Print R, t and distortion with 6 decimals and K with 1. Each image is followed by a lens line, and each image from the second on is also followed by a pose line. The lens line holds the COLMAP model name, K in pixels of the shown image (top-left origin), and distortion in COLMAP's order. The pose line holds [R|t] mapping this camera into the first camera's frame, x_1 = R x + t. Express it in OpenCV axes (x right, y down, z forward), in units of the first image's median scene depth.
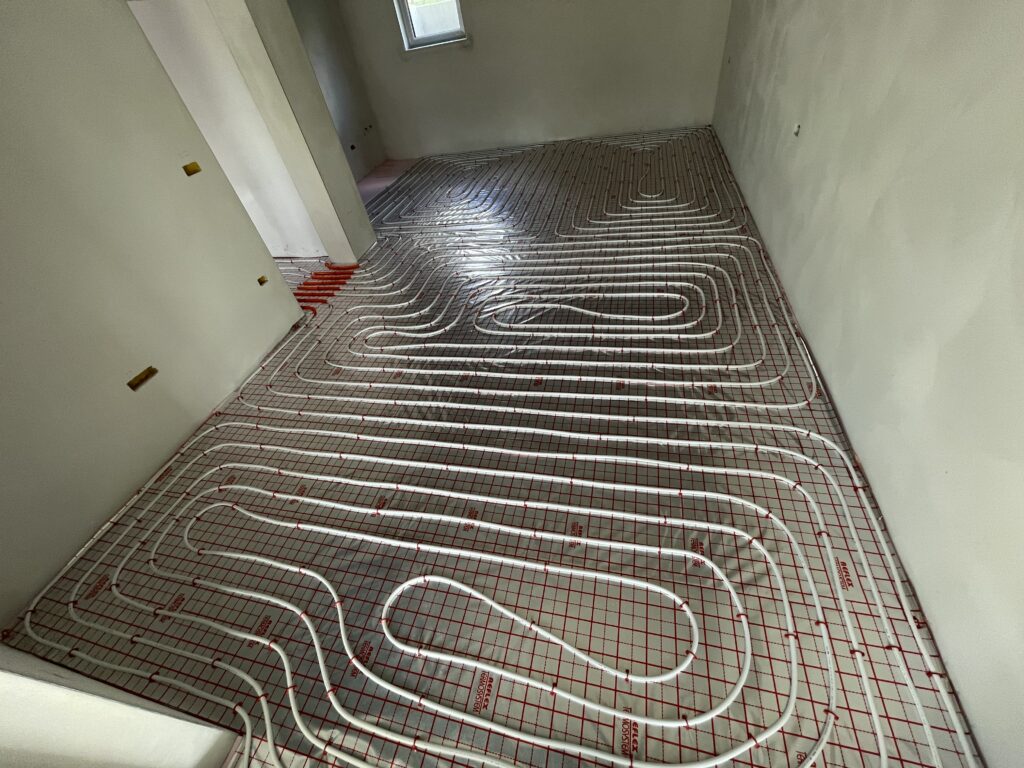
lens RADIAL K [[411.6, 0, 512.0], [0, 411.6, 384.0], [0, 0, 1]] dist [0.000070, 0.000033]
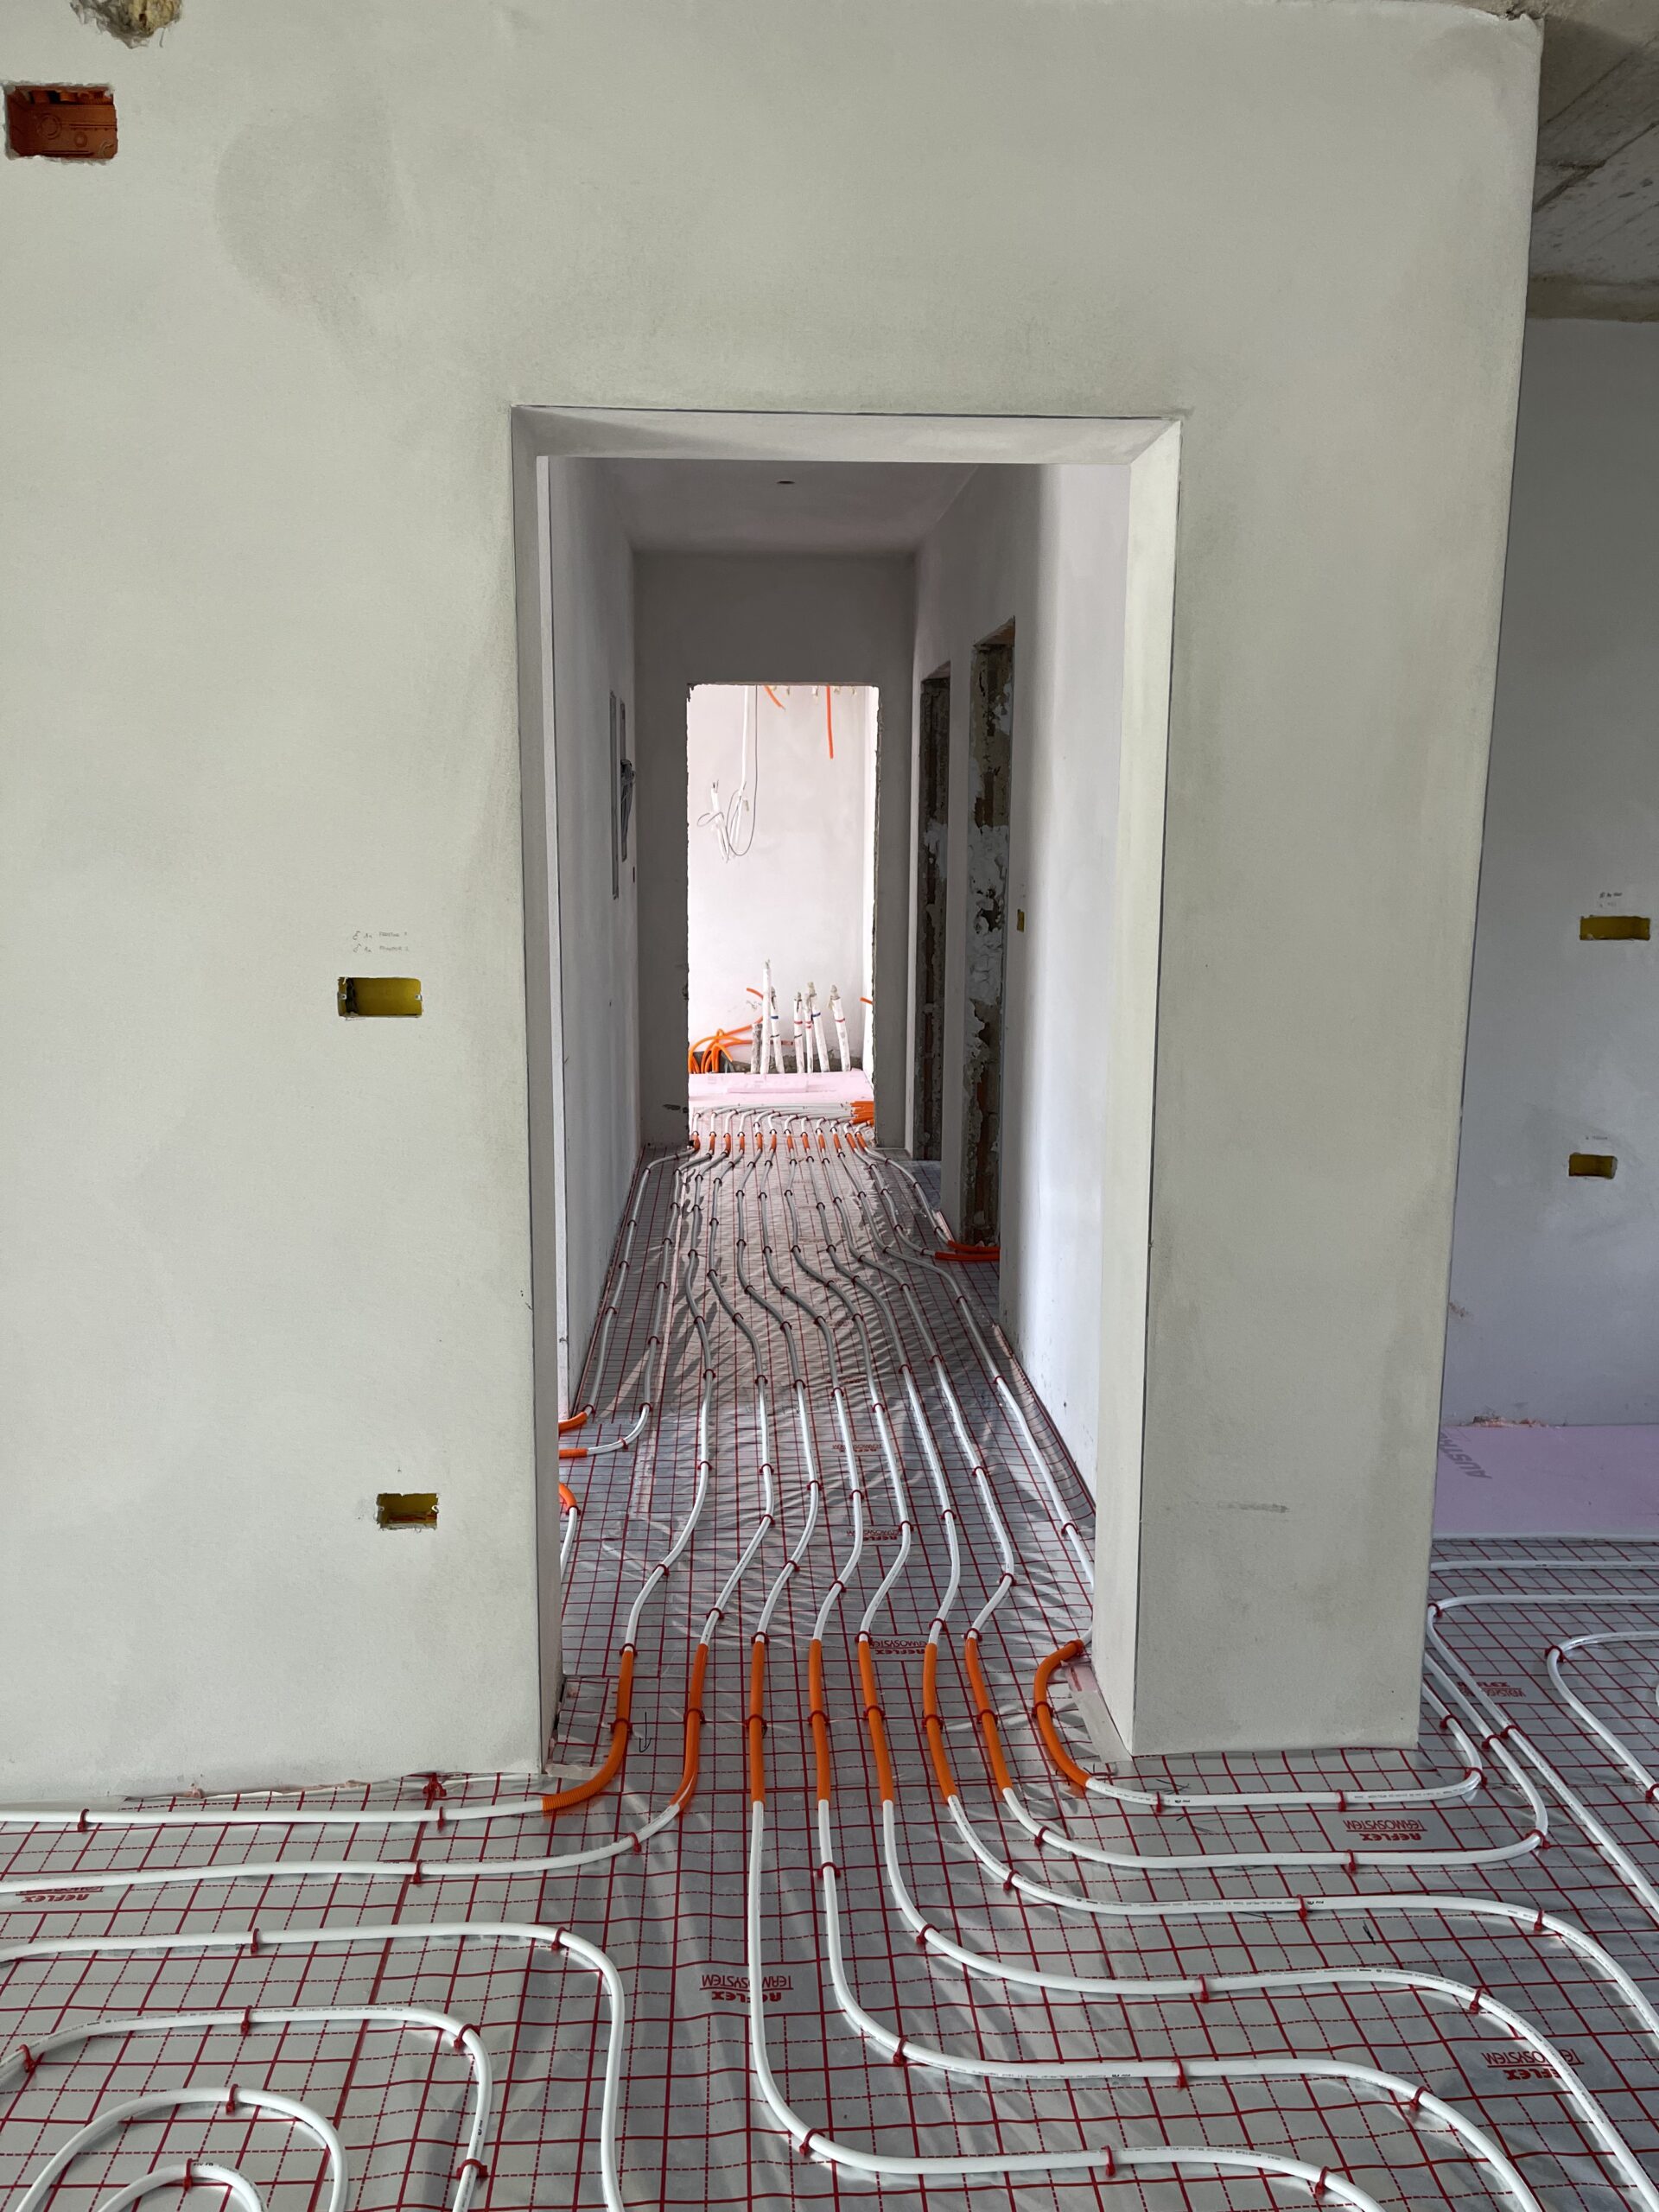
lens RADIAL K [[1700.7, 0, 829.5], [0, 1700.7, 1106.0], [0, 0, 1]] dist [0.049729, 0.000094]
pose [[0.257137, 0.308902, -0.915675, 0.151890], [-0.686474, 0.725299, 0.051906, -0.576876], [0.680172, 0.615240, 0.398554, 0.680213]]
